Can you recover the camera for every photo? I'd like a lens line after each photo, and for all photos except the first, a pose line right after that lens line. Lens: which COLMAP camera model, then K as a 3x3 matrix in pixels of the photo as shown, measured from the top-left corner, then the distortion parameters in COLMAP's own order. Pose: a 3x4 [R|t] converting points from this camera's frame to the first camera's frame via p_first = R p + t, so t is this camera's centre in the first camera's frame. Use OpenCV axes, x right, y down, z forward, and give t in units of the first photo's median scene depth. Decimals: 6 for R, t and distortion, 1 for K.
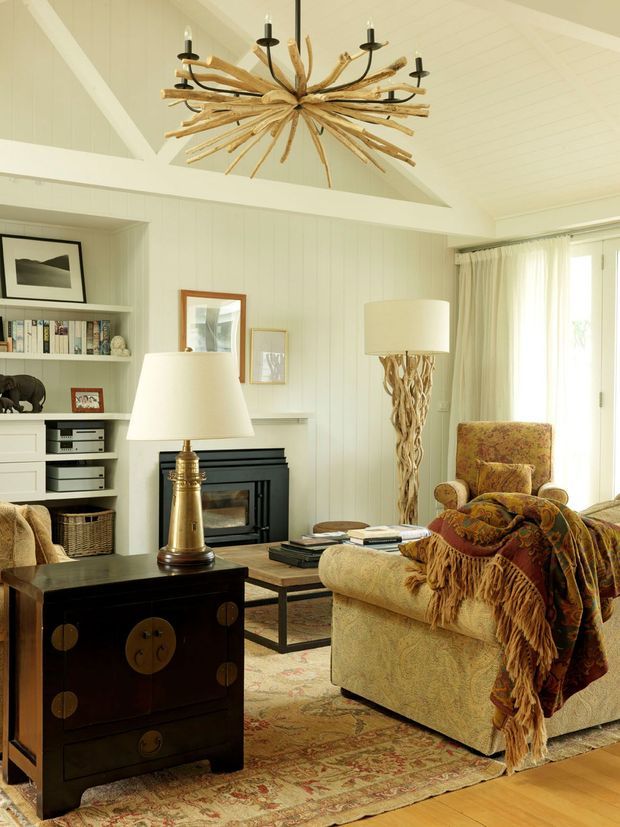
lens RADIAL K [[975.3, 0, 310.0], [0, 975.3, 413.5], [0, 0, 1]] dist [-0.005555, -0.001280]
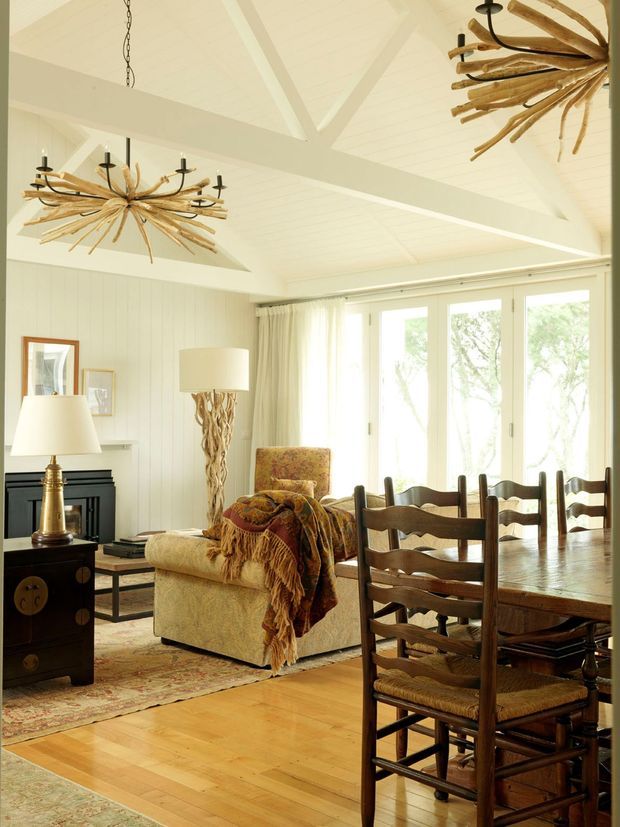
lens RADIAL K [[975.3, 0, 310.0], [0, 975.3, 413.5], [0, 0, 1]] dist [-0.005555, -0.001280]
pose [[0.982529, 0.001985, 0.186099, -0.017394], [0.003842, 0.999514, -0.030942, 0.008059], [-0.186070, 0.031116, 0.982044, -0.374774]]
